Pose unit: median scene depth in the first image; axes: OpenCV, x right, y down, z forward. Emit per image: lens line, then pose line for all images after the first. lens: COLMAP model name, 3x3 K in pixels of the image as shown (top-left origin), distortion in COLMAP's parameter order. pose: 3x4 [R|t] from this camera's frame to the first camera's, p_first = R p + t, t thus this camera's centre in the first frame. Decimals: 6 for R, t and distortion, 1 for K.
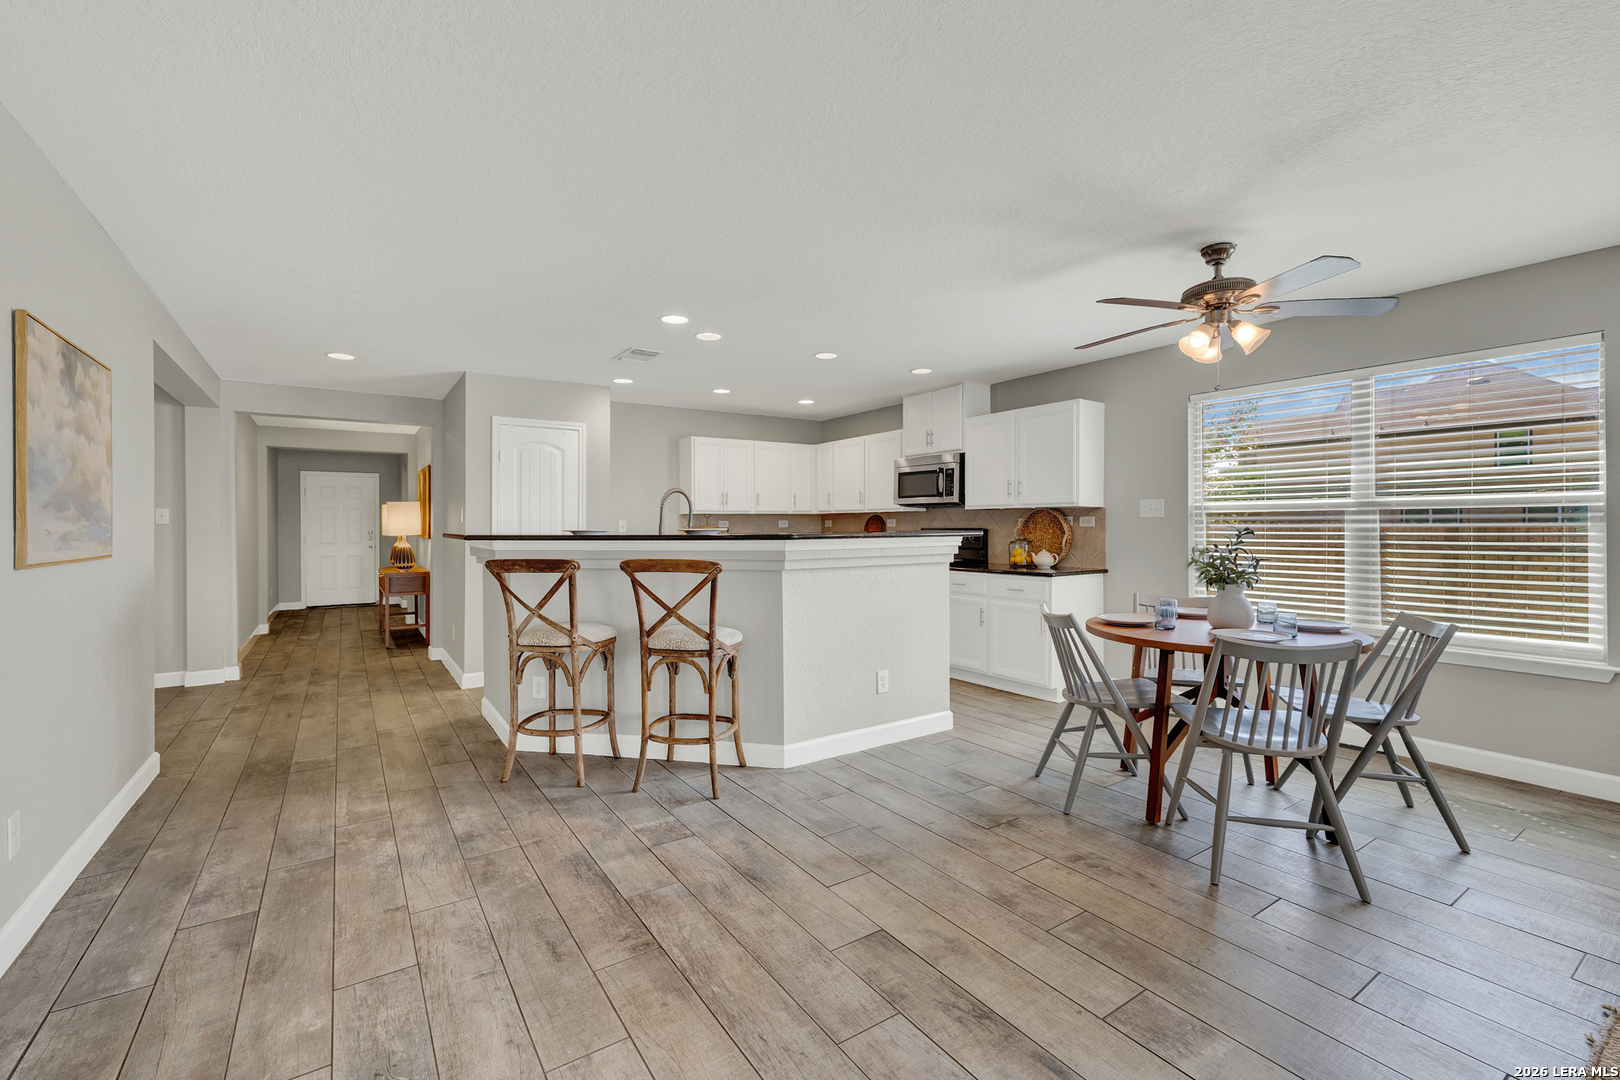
lens RADIAL K [[690.9, 0, 795.7], [0, 690.9, 532.6], [0, 0, 1]] dist [0.000861, 0.000323]
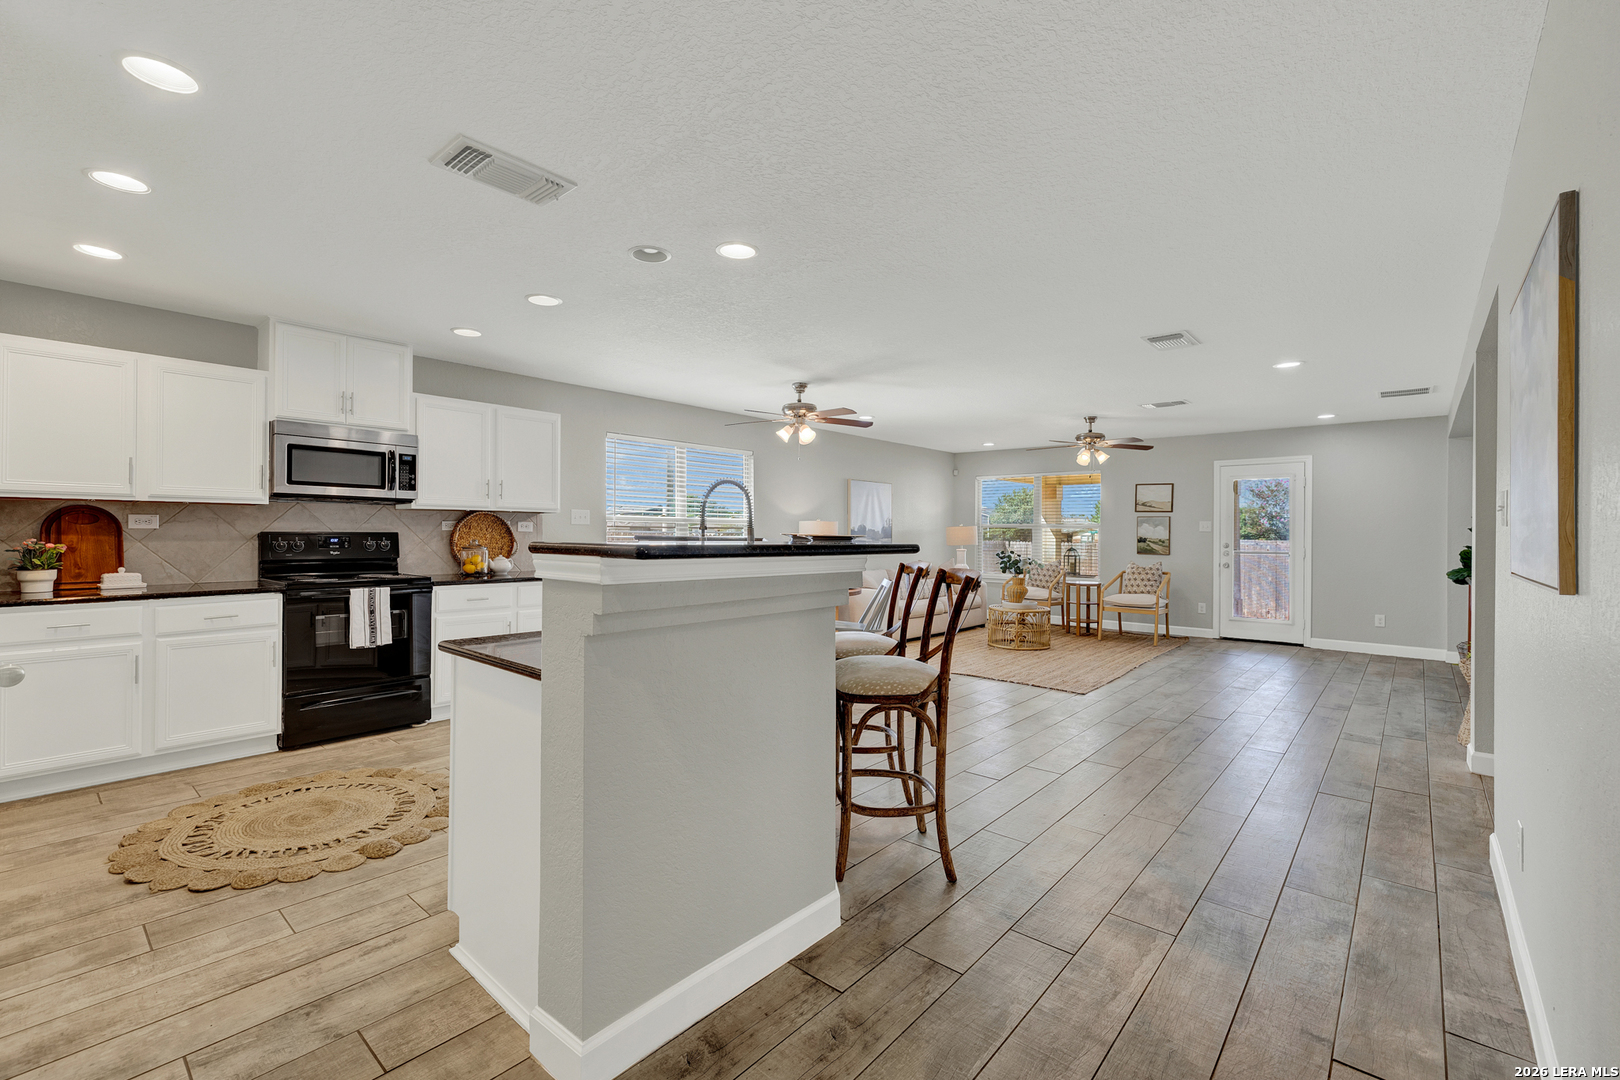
lens RADIAL K [[698.7, 0, 798.5], [0, 698.7, 530.2], [0, 0, 1]] dist [0.001293, 0.000347]
pose [[-0.262200, 0.006269, 0.964993, -1.059238], [0.001624, 0.999980, -0.006055, -0.005155], [-0.965012, -0.000021, -0.262205, 1.306949]]
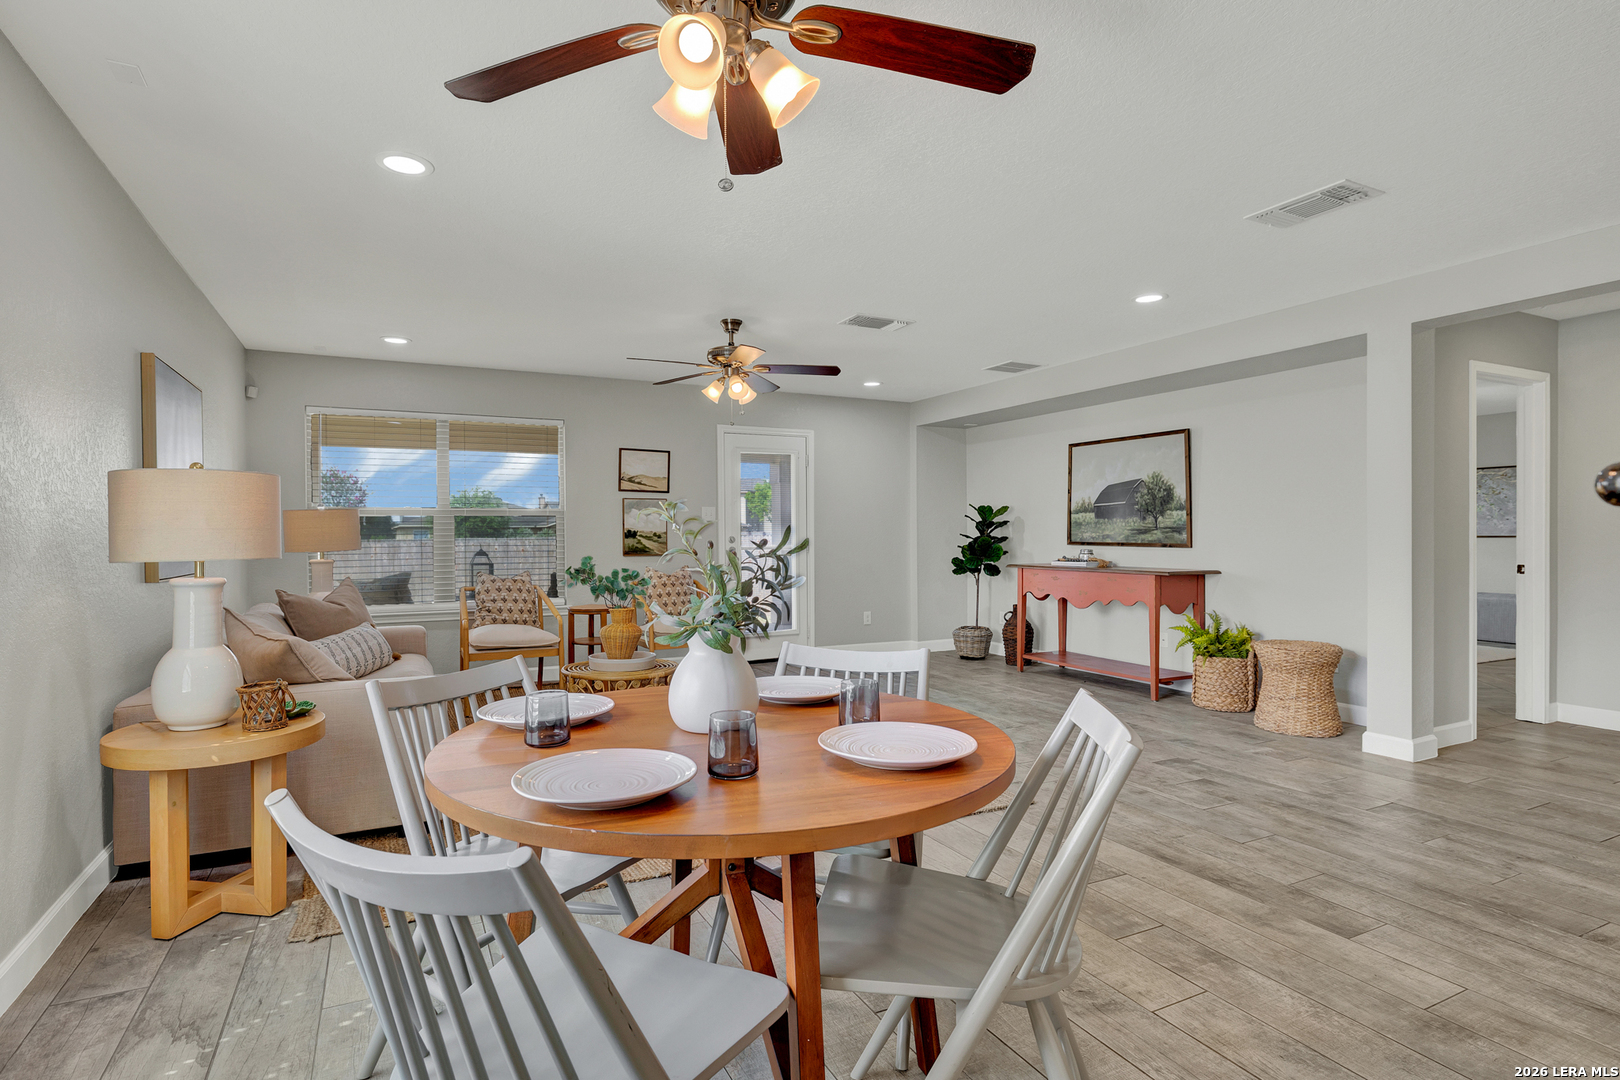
lens RADIAL K [[817.7, 0, 797.5], [0, 817.7, 542.5], [0, 0, 1]] dist [-0.002698, 0.000183]
pose [[-0.992949, 0.009064, 0.118194, 0.443352], [0.011176, 0.999789, 0.017215, 0.007732], [-0.118013, 0.018415, -0.992841, 1.323750]]
